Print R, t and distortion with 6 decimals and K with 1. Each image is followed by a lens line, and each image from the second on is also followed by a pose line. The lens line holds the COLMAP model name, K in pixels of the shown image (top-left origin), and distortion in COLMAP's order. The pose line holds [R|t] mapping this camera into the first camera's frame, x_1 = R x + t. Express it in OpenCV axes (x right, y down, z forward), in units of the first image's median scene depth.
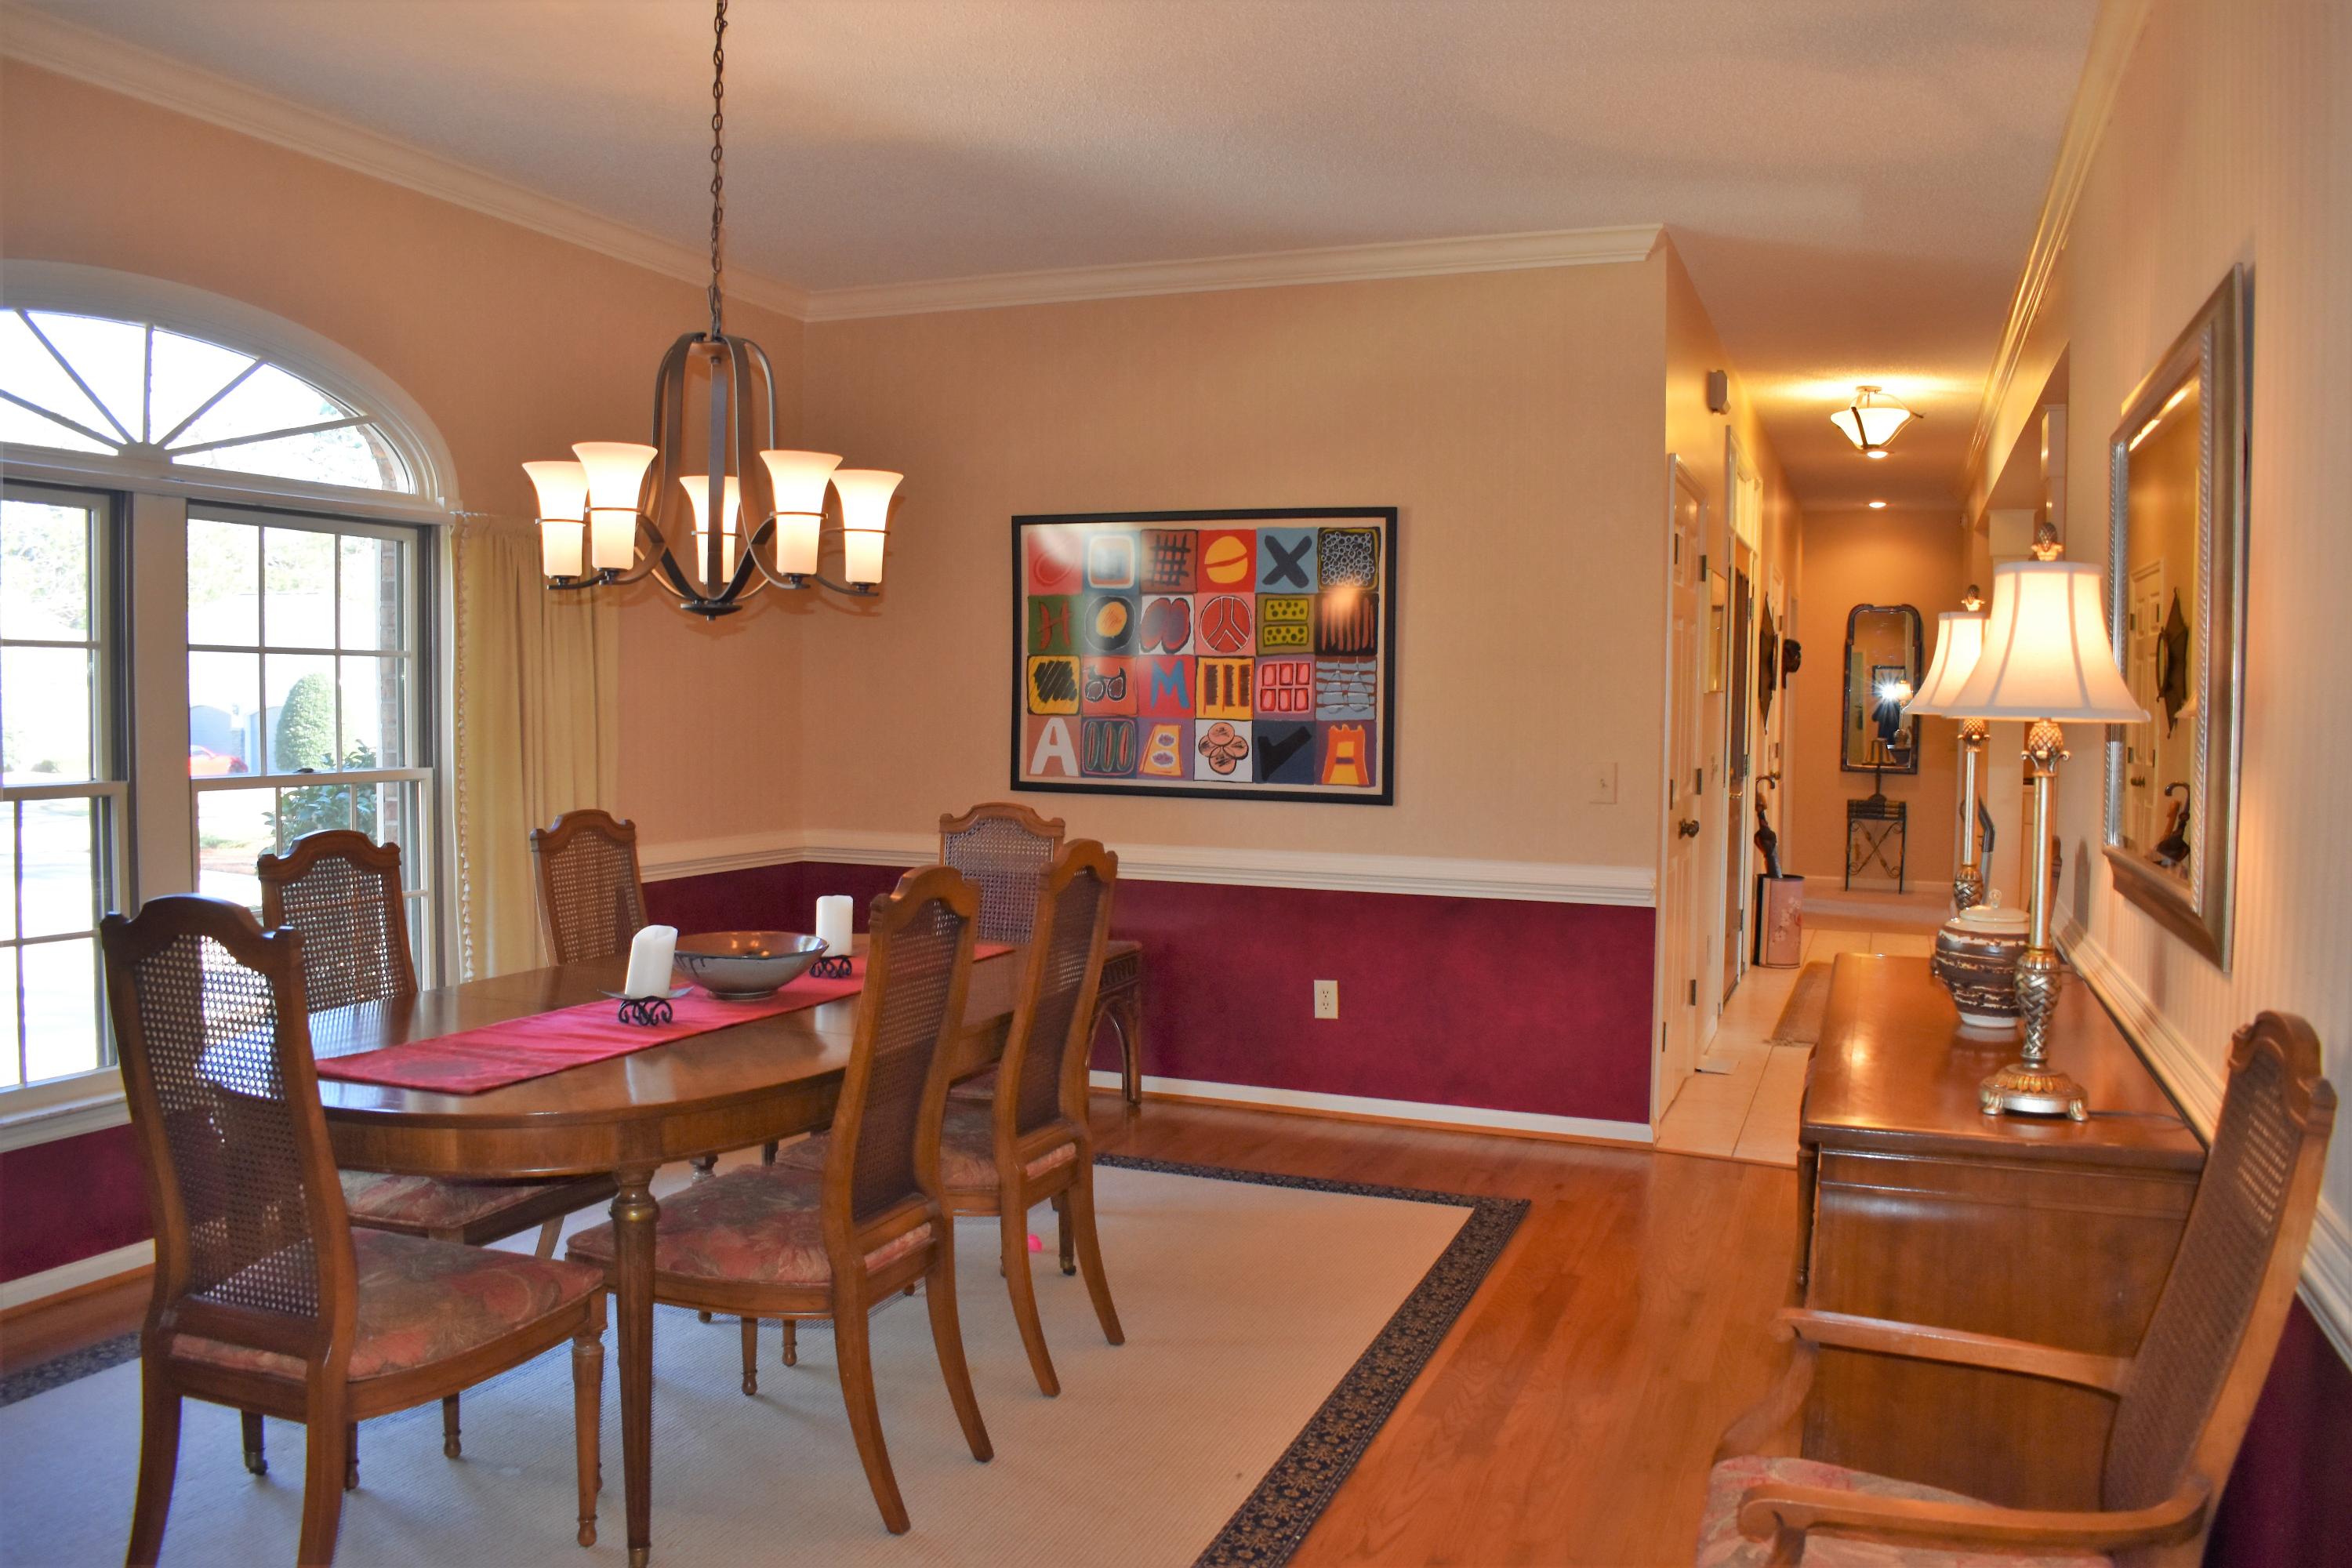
lens RADIAL K [[1860.3, 0, 1186.0], [0, 1860.3, 788.8], [0, 0, 1]] dist [-0.082946, 0.000840]
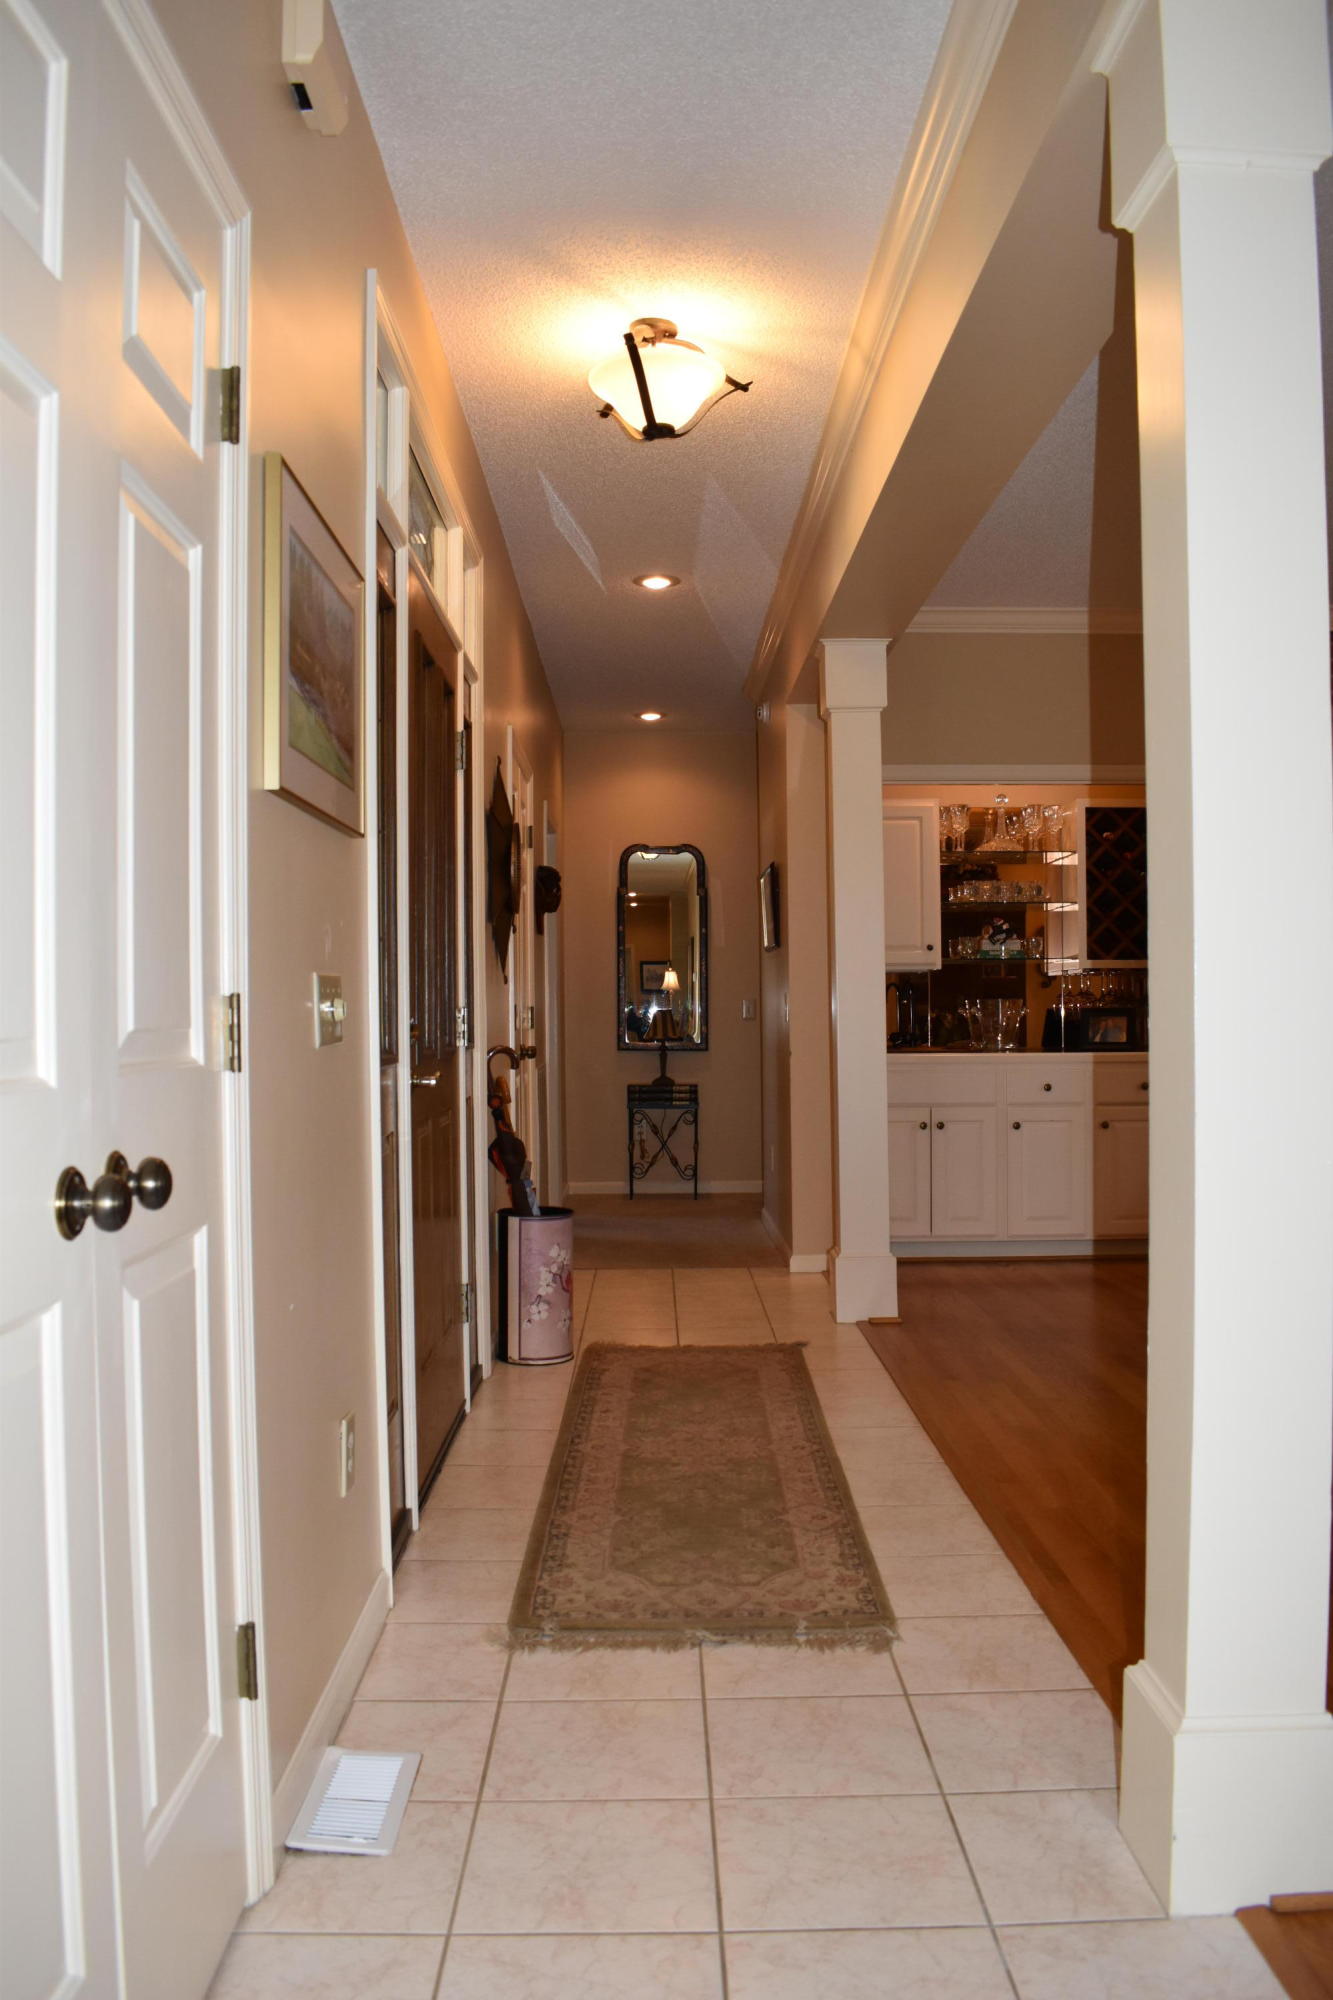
lens RADIAL K [[1581.9, 0, 666.5], [0, 1581.9, 1005.9], [0, 0, 1]] dist [-0.082946, 0.000840]
pose [[0.929401, -0.021063, 0.368469, 0.164647], [0.040419, 0.998174, -0.044890, 0.004531], [-0.366851, 0.056614, 0.928555, 0.474655]]
